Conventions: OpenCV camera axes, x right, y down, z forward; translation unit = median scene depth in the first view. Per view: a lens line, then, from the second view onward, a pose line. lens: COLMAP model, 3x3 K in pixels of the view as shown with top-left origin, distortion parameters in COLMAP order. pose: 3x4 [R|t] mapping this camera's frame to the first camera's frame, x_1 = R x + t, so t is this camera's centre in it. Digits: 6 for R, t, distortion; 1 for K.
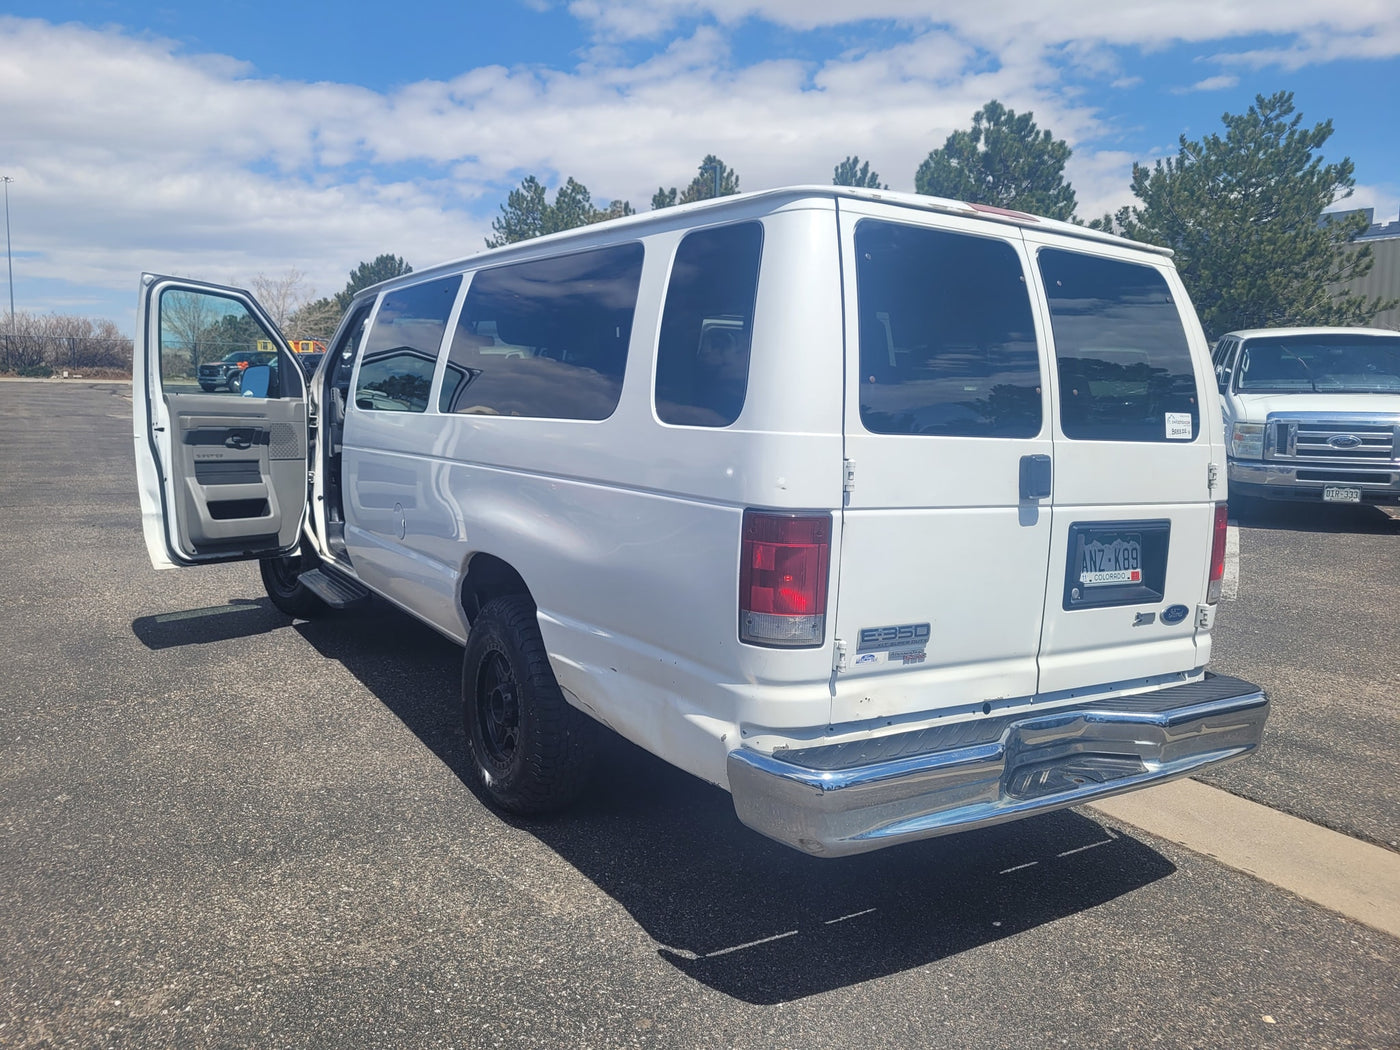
lens RADIAL K [[1068.3, 0, 700.0], [0, 1068.3, 525.0], [0, 0, 1]] dist [0.015071, -0.008453]
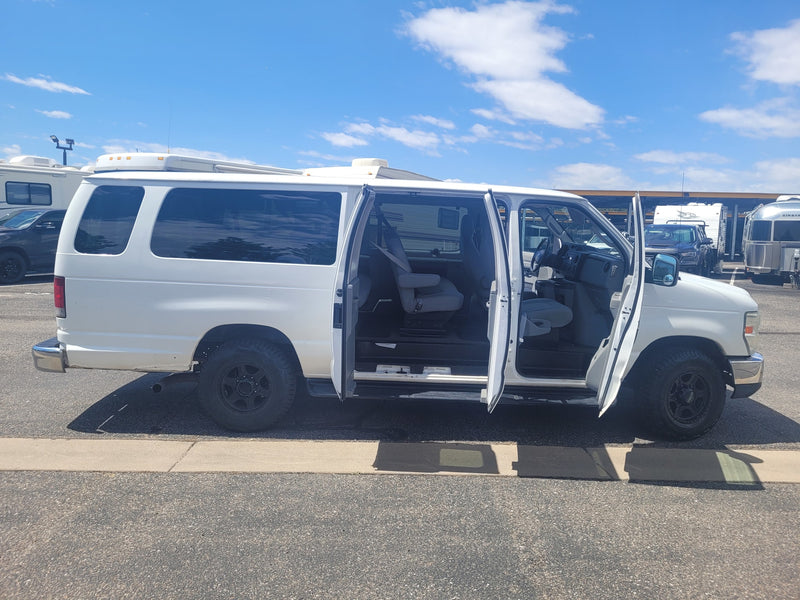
lens RADIAL K [[620.0, 0, 383.7], [0, 620.0, 299.0], [0, 0, 1]] dist [0.006446, -0.002625]
pose [[-0.536632, 0.050070, -0.842329, 1.382748], [-0.159169, 0.974312, 0.159318, -0.324939], [0.828668, 0.219568, -0.514878, 2.543346]]
